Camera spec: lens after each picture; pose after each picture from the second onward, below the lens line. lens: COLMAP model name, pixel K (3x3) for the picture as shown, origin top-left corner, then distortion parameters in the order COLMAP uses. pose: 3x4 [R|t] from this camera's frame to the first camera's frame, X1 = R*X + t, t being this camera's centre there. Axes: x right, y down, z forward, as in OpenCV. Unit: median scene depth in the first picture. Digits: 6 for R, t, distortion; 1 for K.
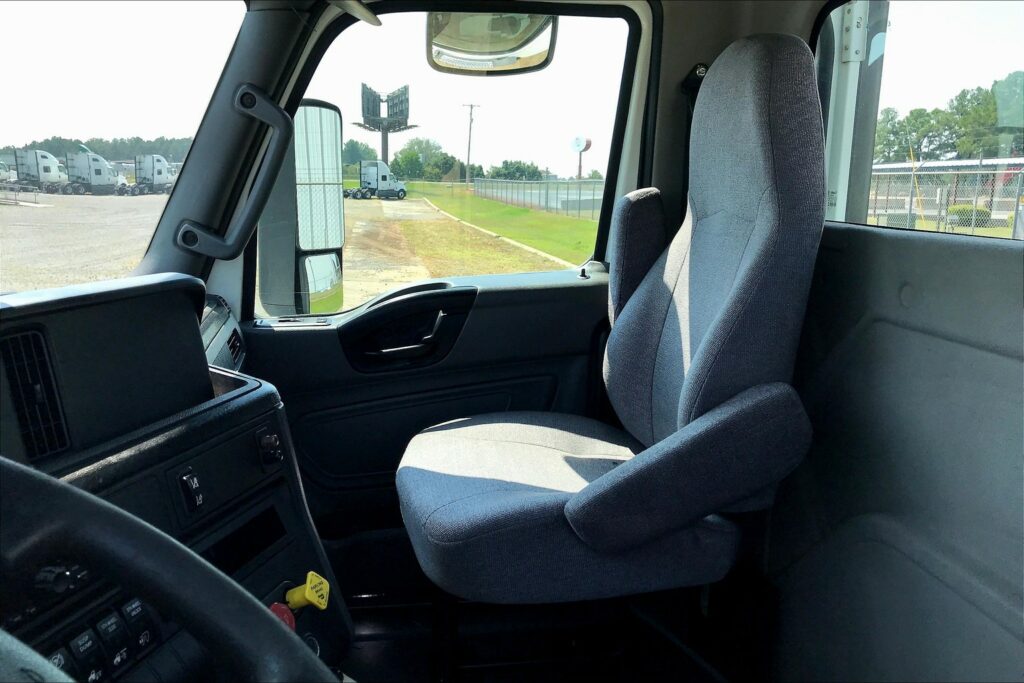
lens RADIAL K [[842.2, 0, 512.0], [0, 842.2, 334.0], [0, 0, 1]] dist [0.049788, -0.066569]
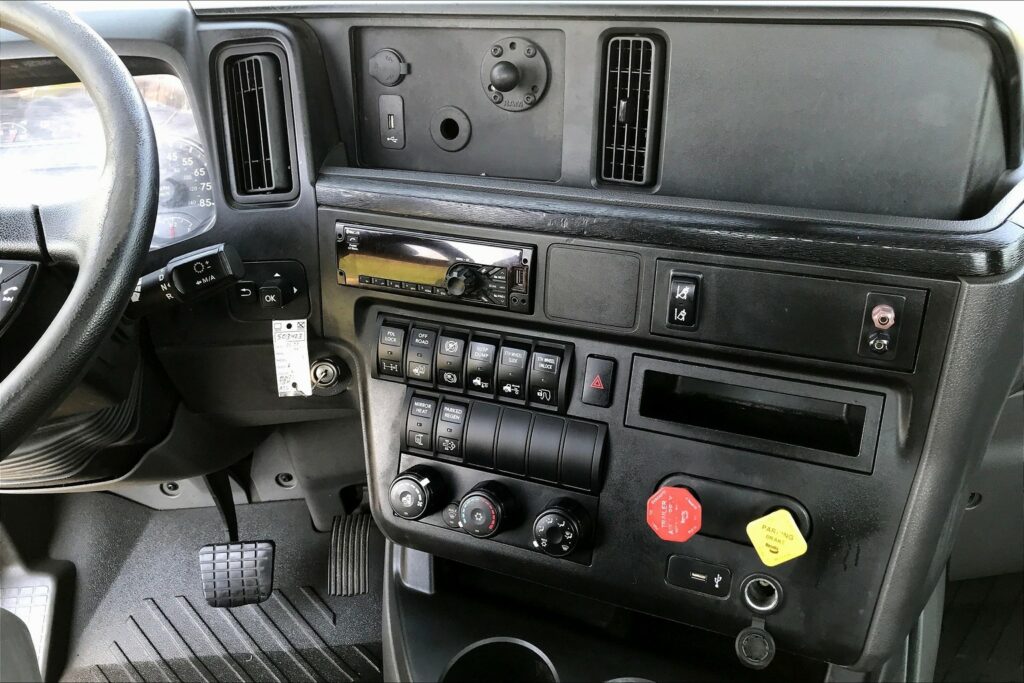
lens RADIAL K [[842.2, 0, 532.1], [0, 842.2, 337.7], [0, 0, 1]] dist [0.049788, -0.066569]
pose [[-0.117965, 0.511418, -0.851196, 0.271804], [-0.115440, 0.844307, 0.523278, -0.150846], [0.986285, 0.159991, -0.040561, 0.808235]]
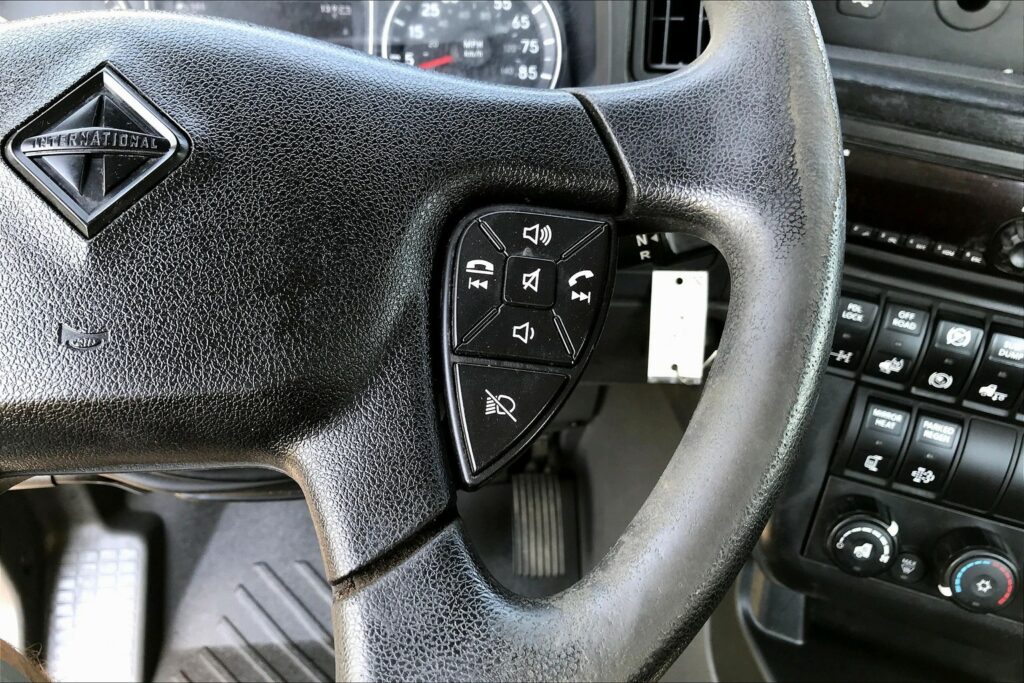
lens RADIAL K [[842.2, 0, 519.6], [0, 842.2, 337.5], [0, 0, 1]] dist [0.049788, -0.066569]
pose [[-0.060153, 0.639666, -0.766295, 0.040225], [-0.232293, 0.737638, 0.633979, 0.002929], [0.970784, 0.216141, 0.104219, 0.387536]]
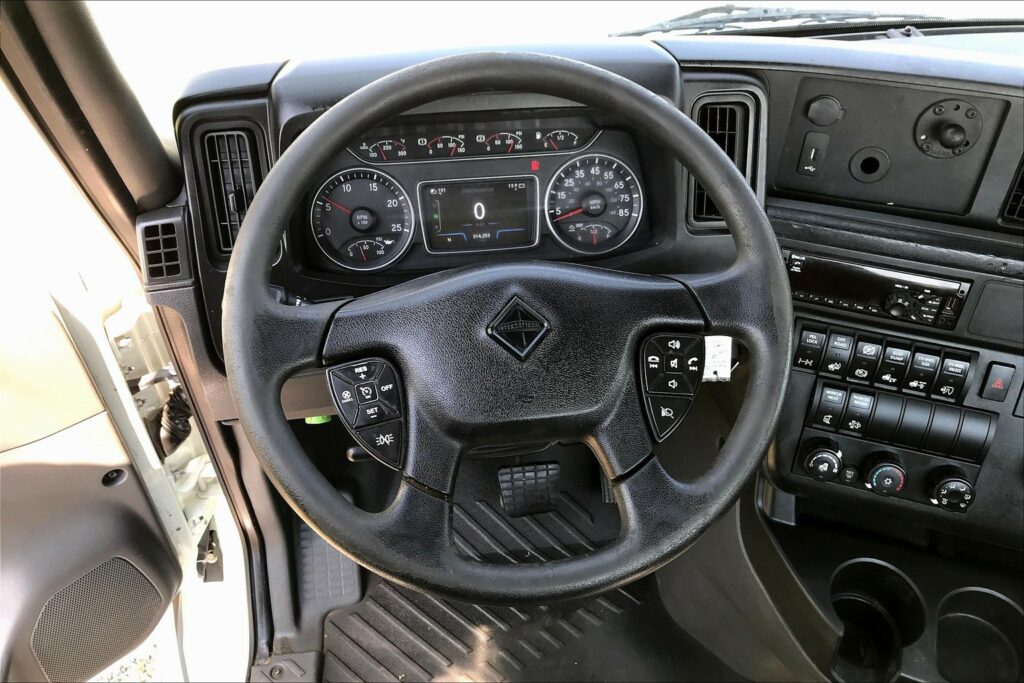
lens RADIAL K [[842.2, 0, 518.2], [0, 842.2, 342.2], [0, 0, 1]] dist [0.049788, -0.066569]
pose [[-0.022280, 0.679524, -0.733315, 0.338791], [-0.186817, 0.717747, 0.670774, -0.311770], [0.982142, 0.151940, 0.110955, 0.200208]]
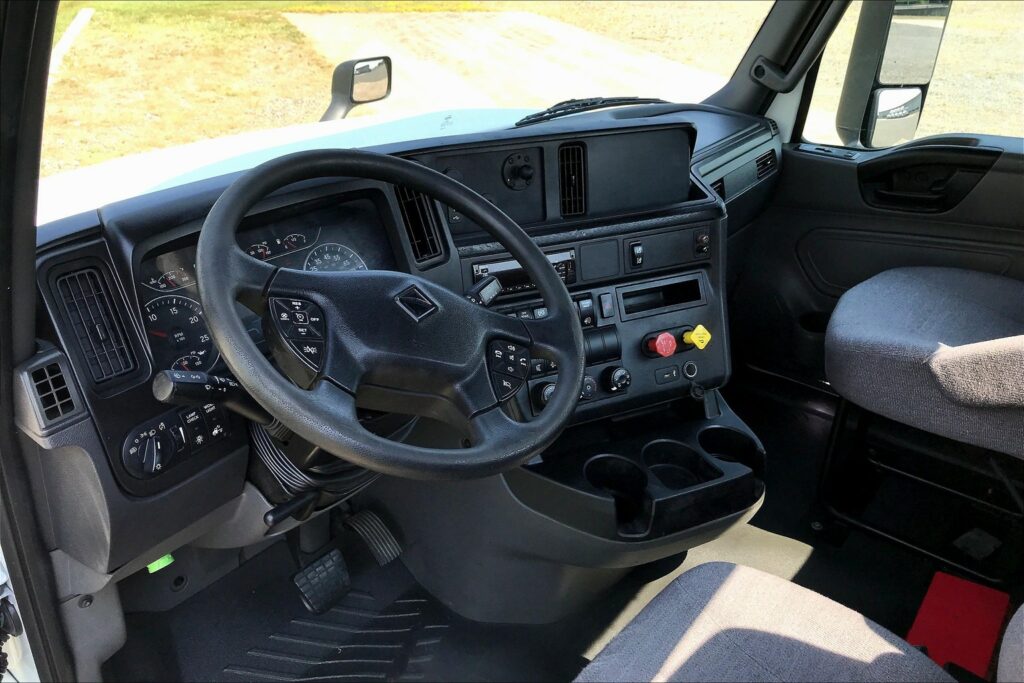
lens RADIAL K [[842.2, 0, 518.7], [0, 842.2, 349.0], [0, 0, 1]] dist [0.049788, -0.066569]
pose [[0.693900, 0.335188, -0.637300, 0.548806], [-0.153091, 0.933491, 0.324281, -0.138296], [0.703609, -0.127453, 0.699064, -0.352305]]
